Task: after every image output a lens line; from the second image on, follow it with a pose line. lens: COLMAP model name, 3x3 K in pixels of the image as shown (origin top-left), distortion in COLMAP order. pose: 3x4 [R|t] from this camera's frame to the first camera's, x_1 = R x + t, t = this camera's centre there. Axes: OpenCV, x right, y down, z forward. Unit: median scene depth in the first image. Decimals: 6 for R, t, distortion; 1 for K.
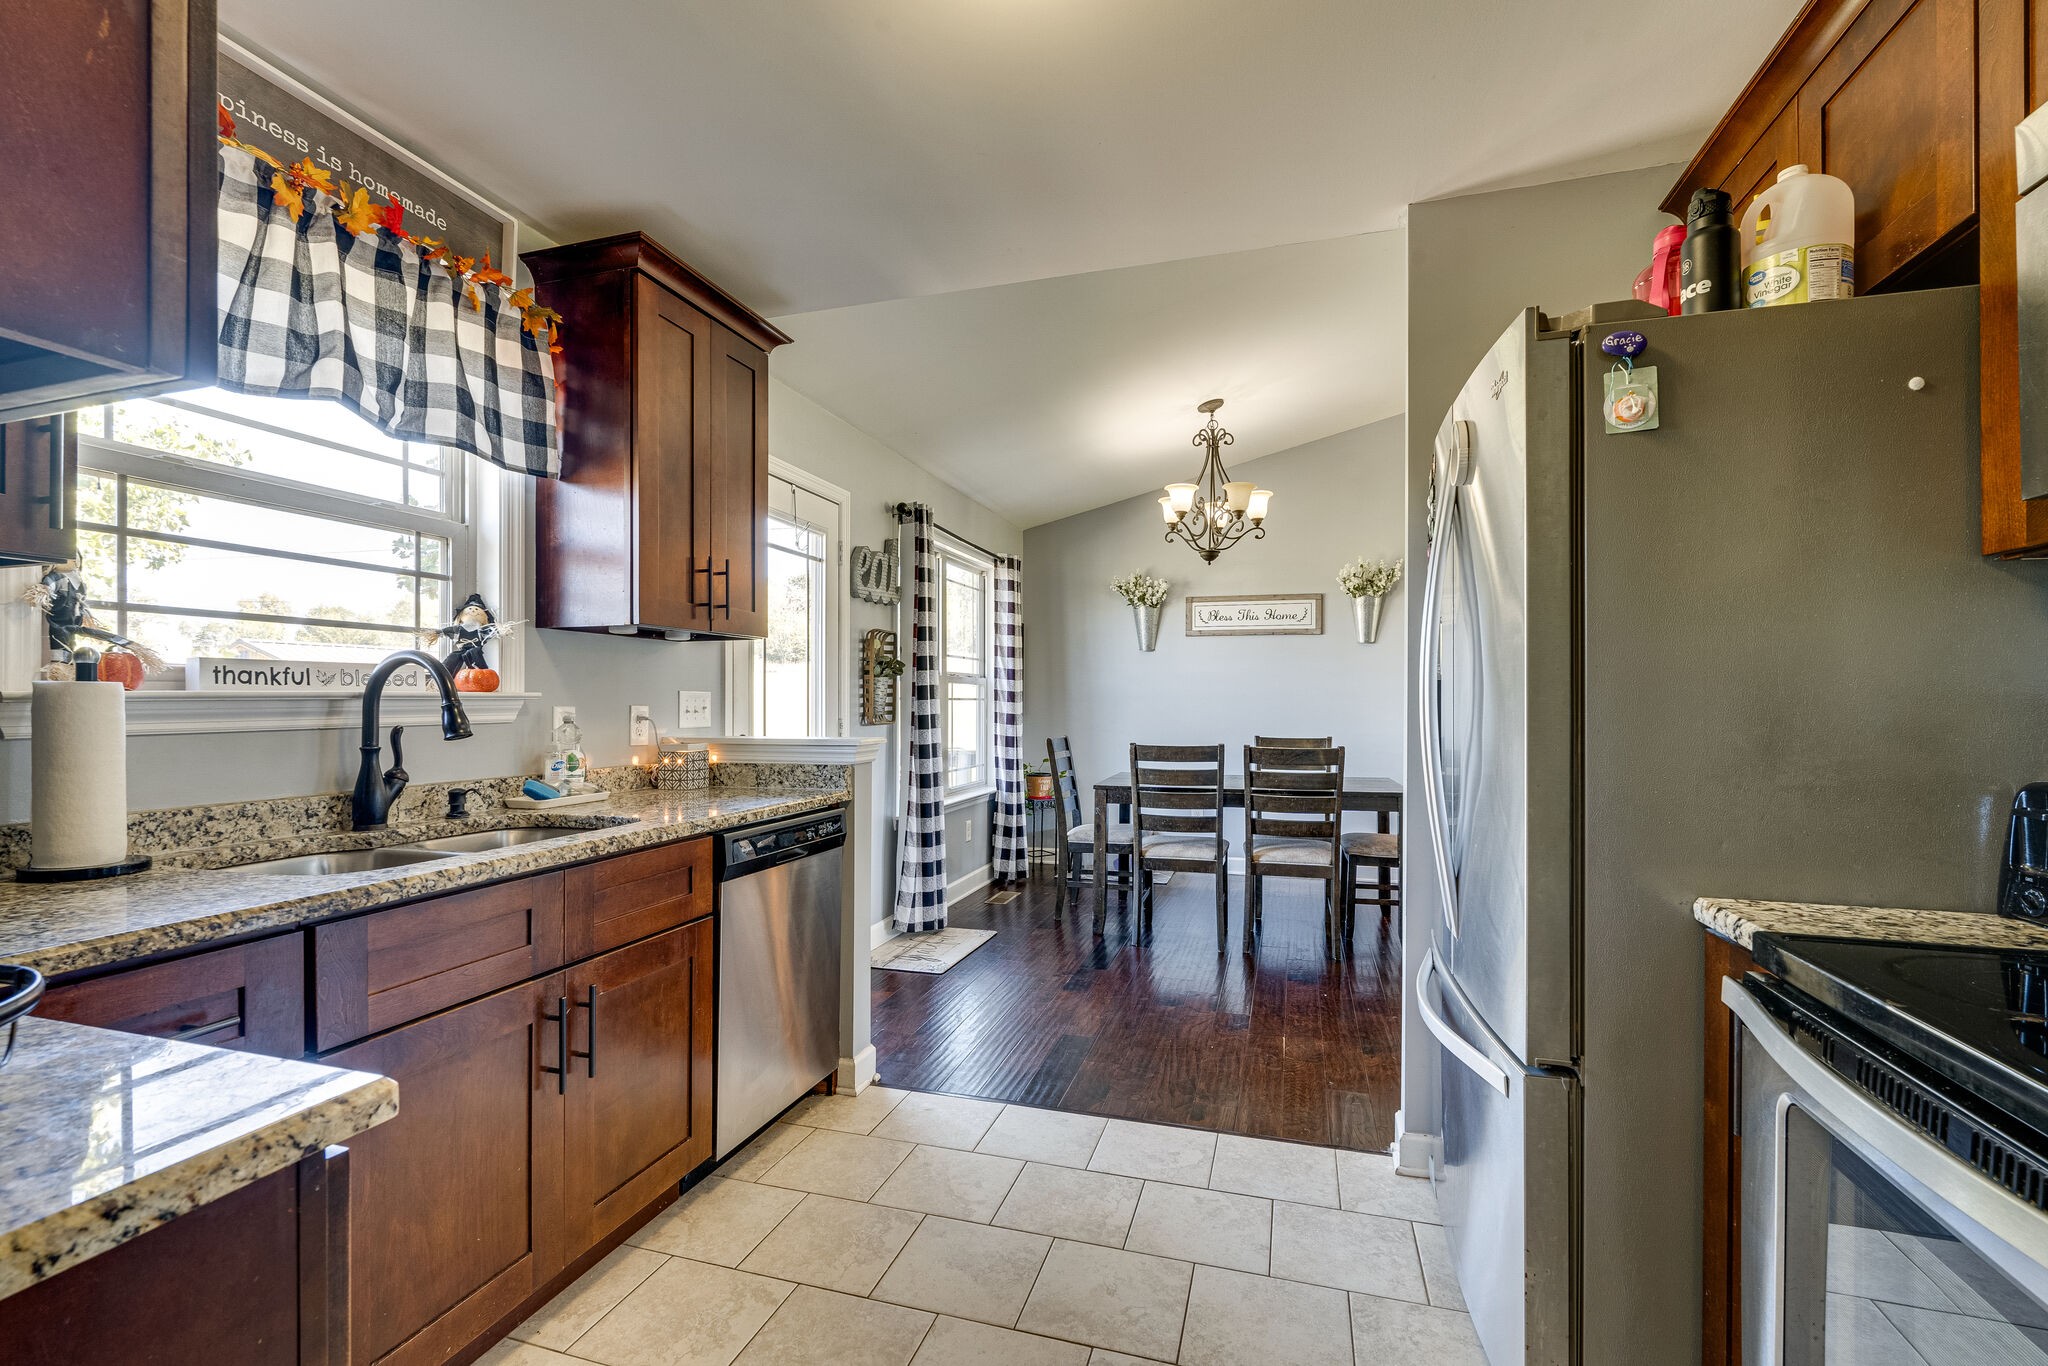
lens RADIAL K [[917.6, 0, 1027.6], [0, 917.6, 692.0], [0, 0, 1]] dist [-0.009285, 0.002861]
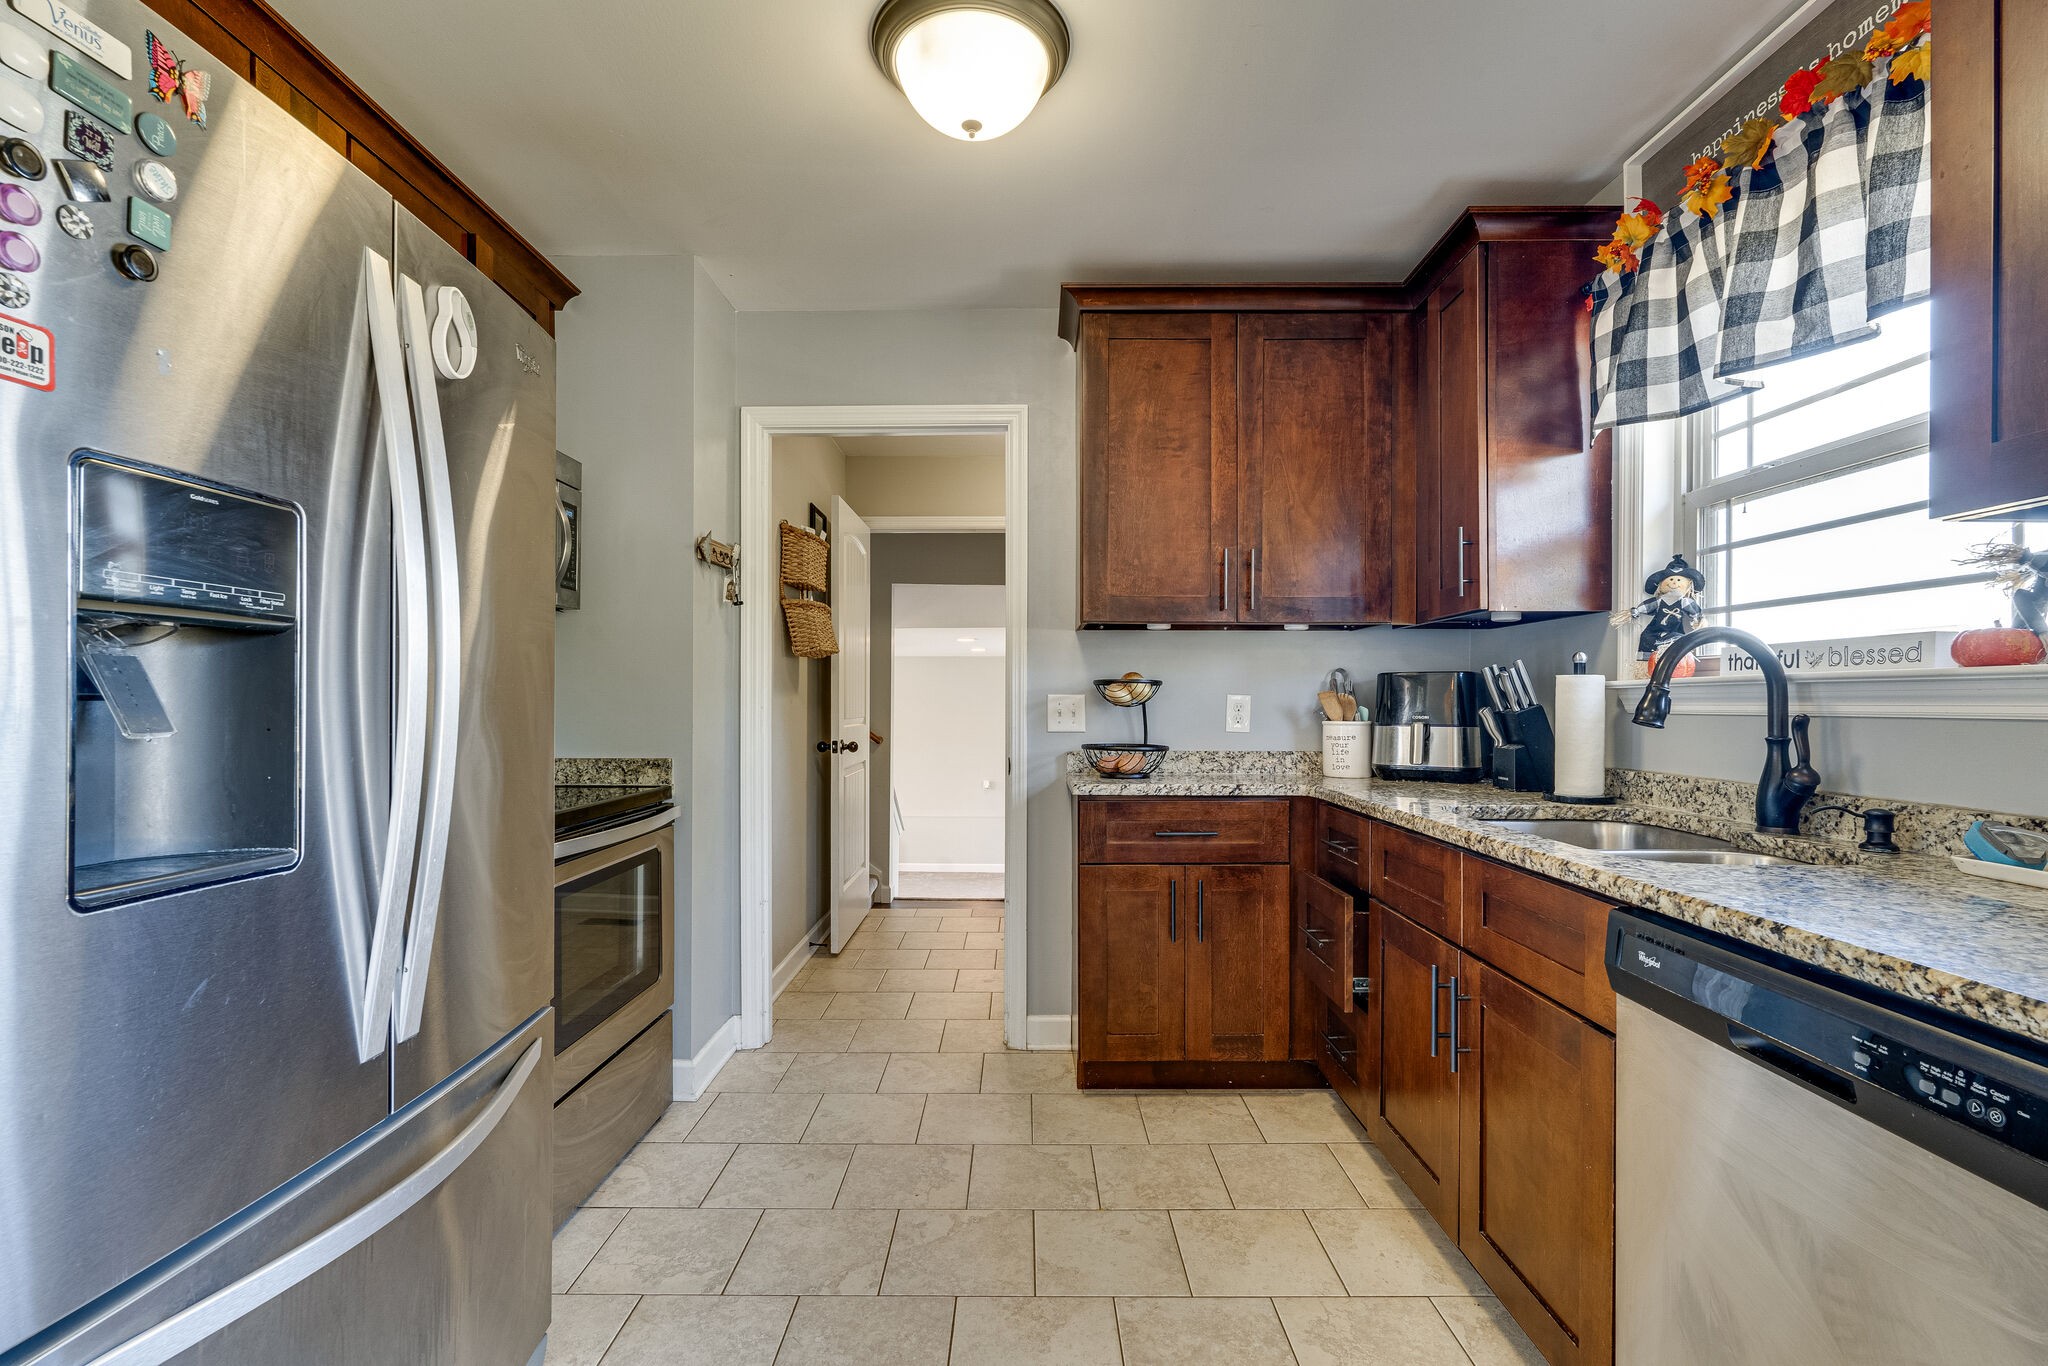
lens RADIAL K [[920.3, 0, 1029.1], [0, 920.3, 701.8], [0, 0, 1]] dist [-0.002656, -0.000028]
pose [[-0.958310, -0.004805, -0.285689, 0.087112], [-0.003381, 0.999979, -0.005476, 0.013682], [0.285710, -0.004281, -0.958307, 0.672685]]
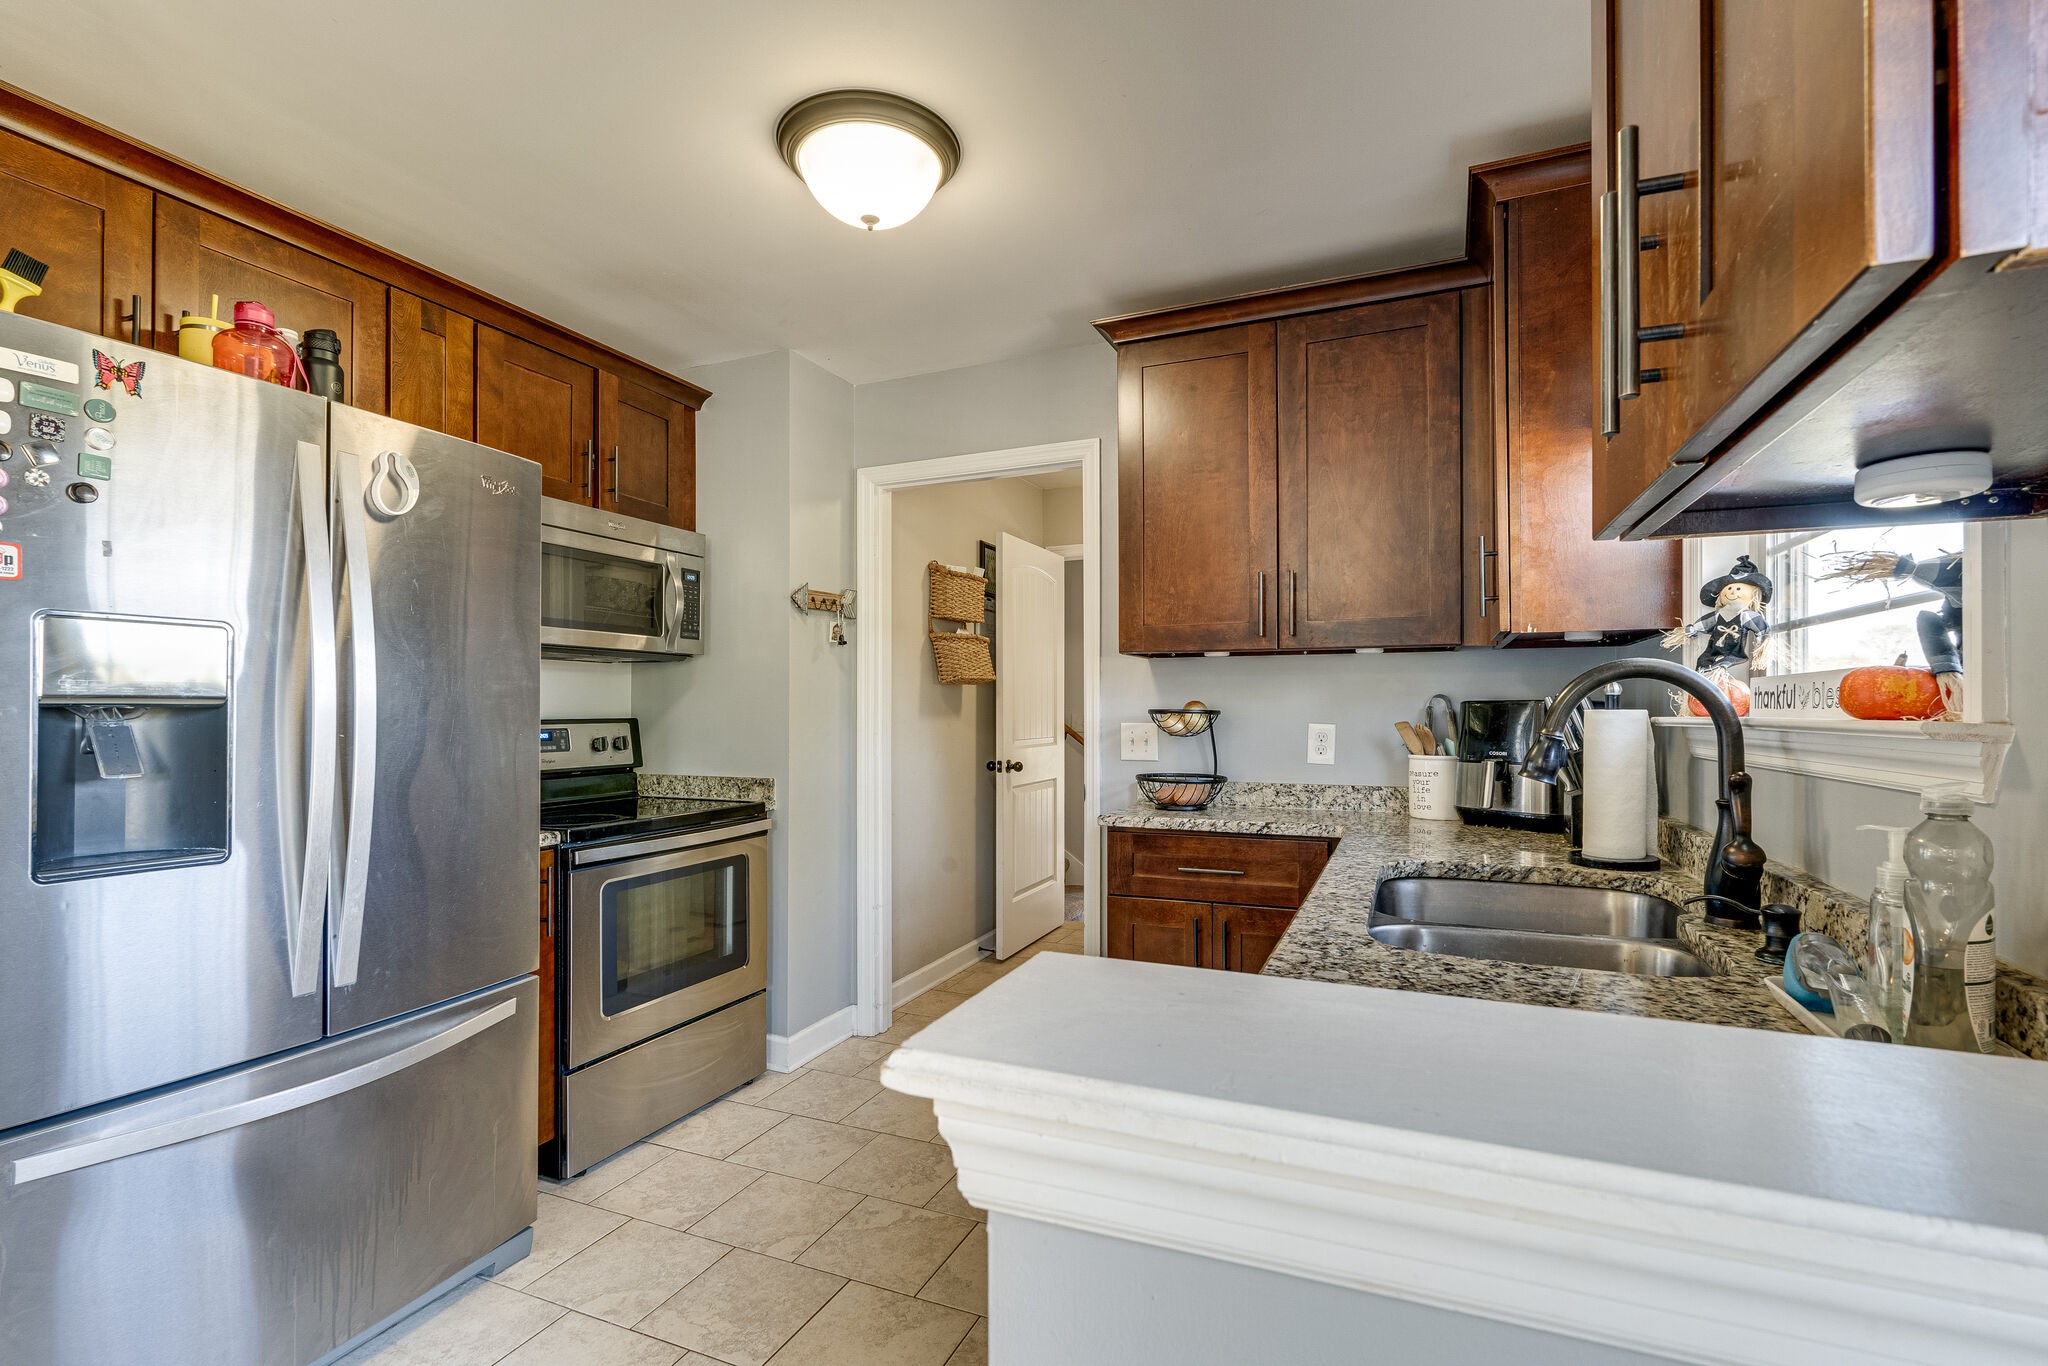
lens RADIAL K [[920.3, 0, 1031.4], [0, 920.3, 703.8], [0, 0, 1]] dist [-0.002656, -0.000028]
pose [[-0.994331, -0.002527, 0.106301, -0.115449], [-0.003779, 0.999926, -0.011581, -0.000572], [-0.106264, -0.011917, -0.994267, 0.709873]]
